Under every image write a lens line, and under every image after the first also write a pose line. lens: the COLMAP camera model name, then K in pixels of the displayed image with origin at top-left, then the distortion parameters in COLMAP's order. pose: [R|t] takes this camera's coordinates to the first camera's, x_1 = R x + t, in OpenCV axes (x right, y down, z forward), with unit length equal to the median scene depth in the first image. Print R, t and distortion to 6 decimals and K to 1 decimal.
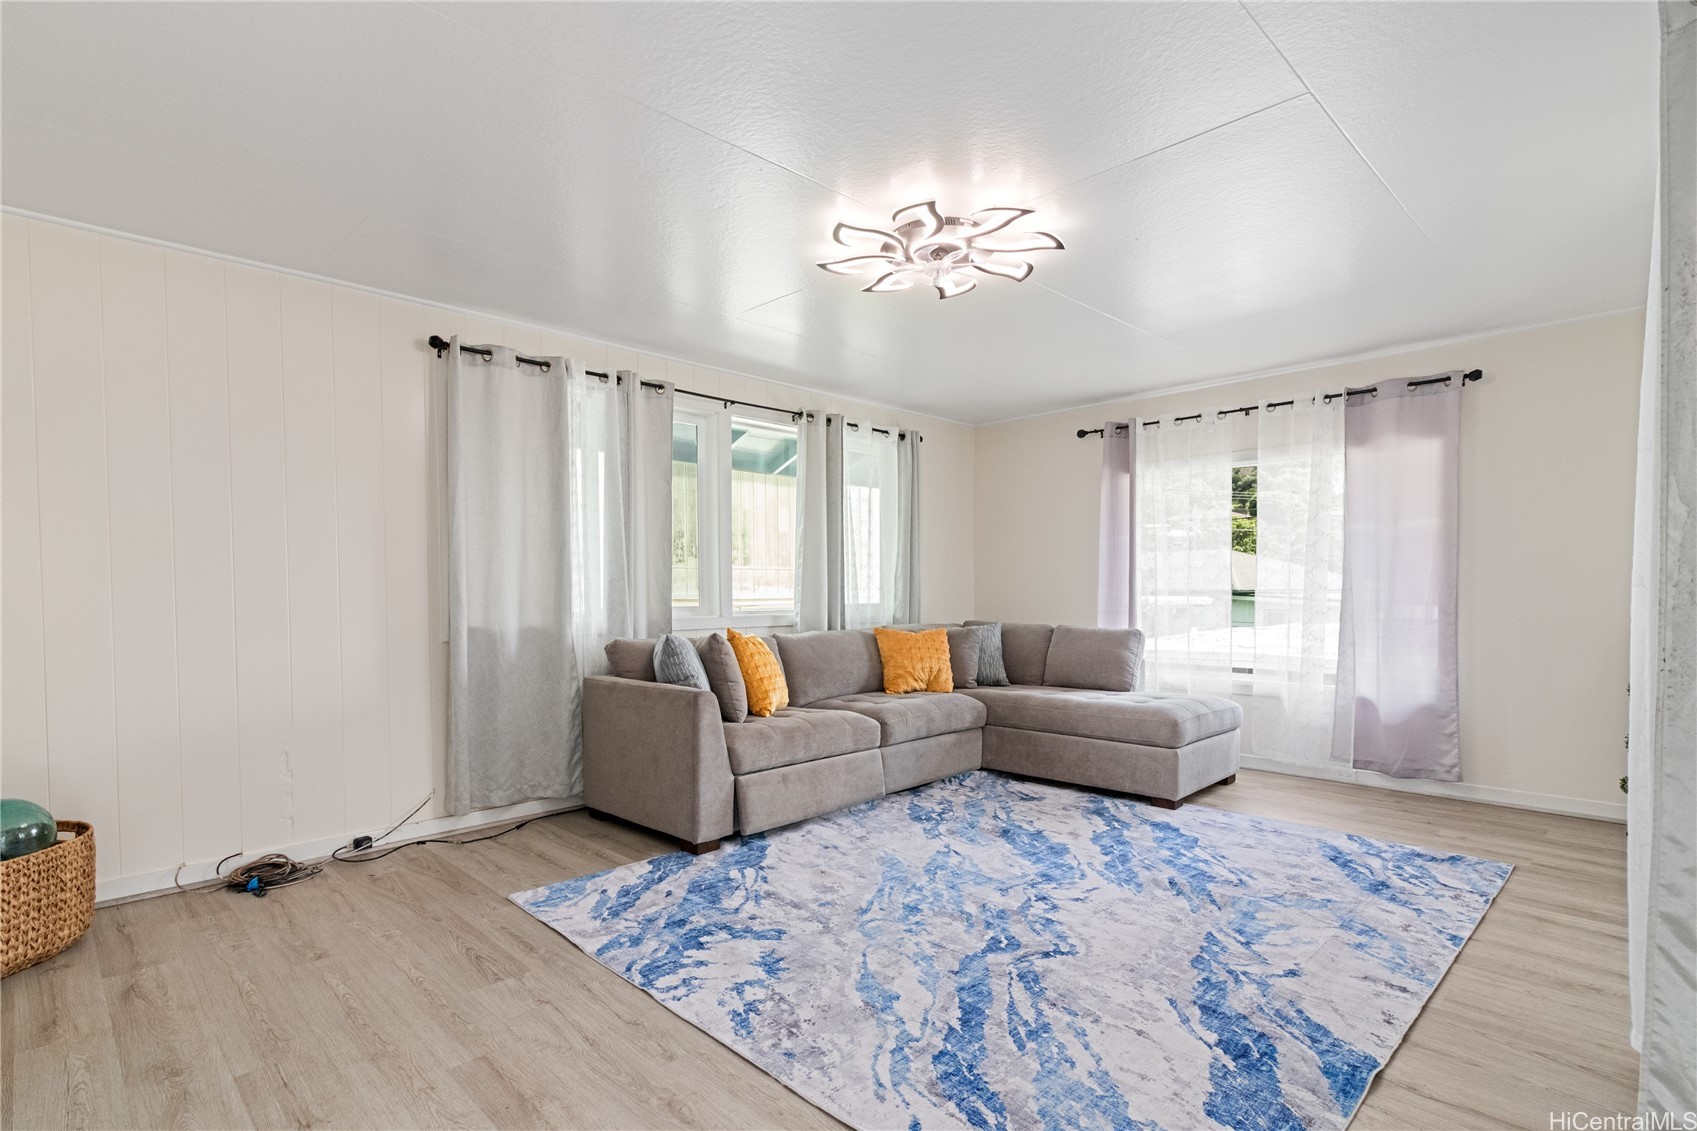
lens RADIAL K [[830.3, 0, 848.2], [0, 830.3, 612.1], [0, 0, 1]] dist [0.006036, 0.000168]
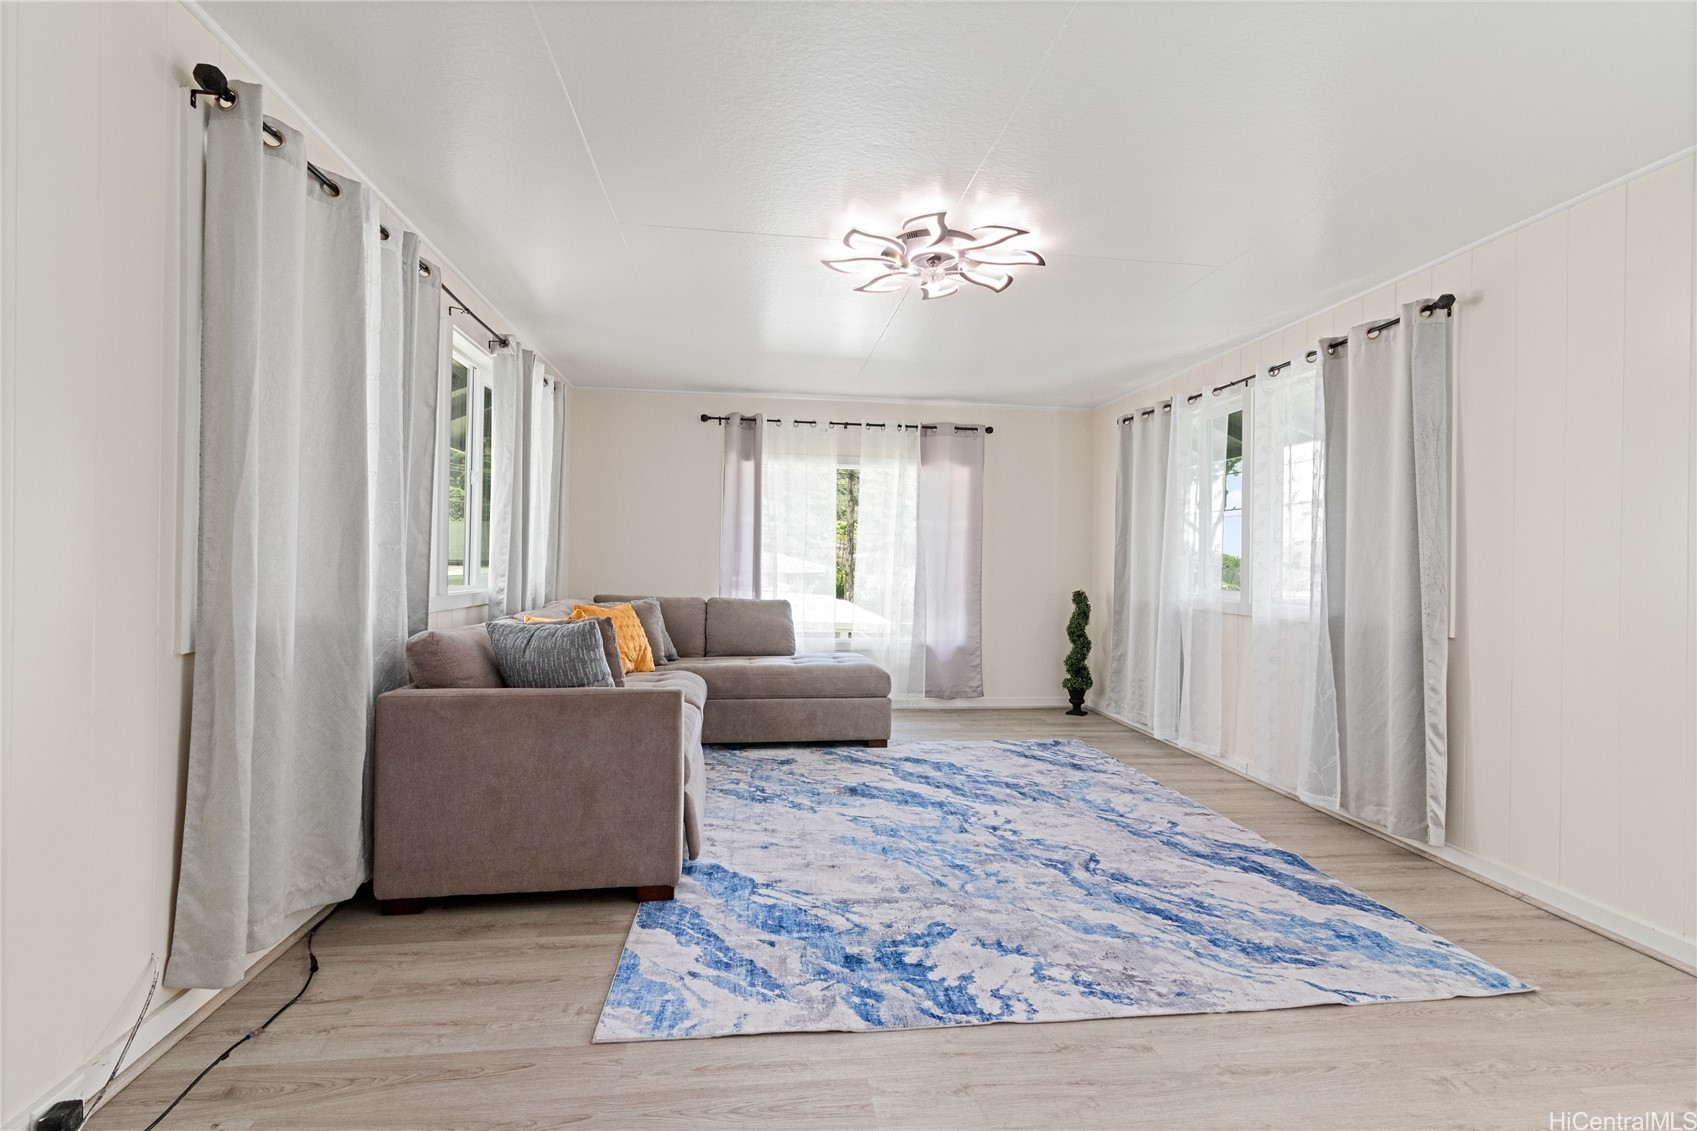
lens RADIAL K [[782.8, 0, 848.5], [0, 782.8, 565.5], [0, 0, 1]] dist [0.000454, 0.000279]
pose [[0.605820, 0.012991, 0.795495, -0.770799], [0.003724, 0.999809, -0.019163, -0.010247], [-0.795593, 0.014572, 0.605656, 0.472500]]
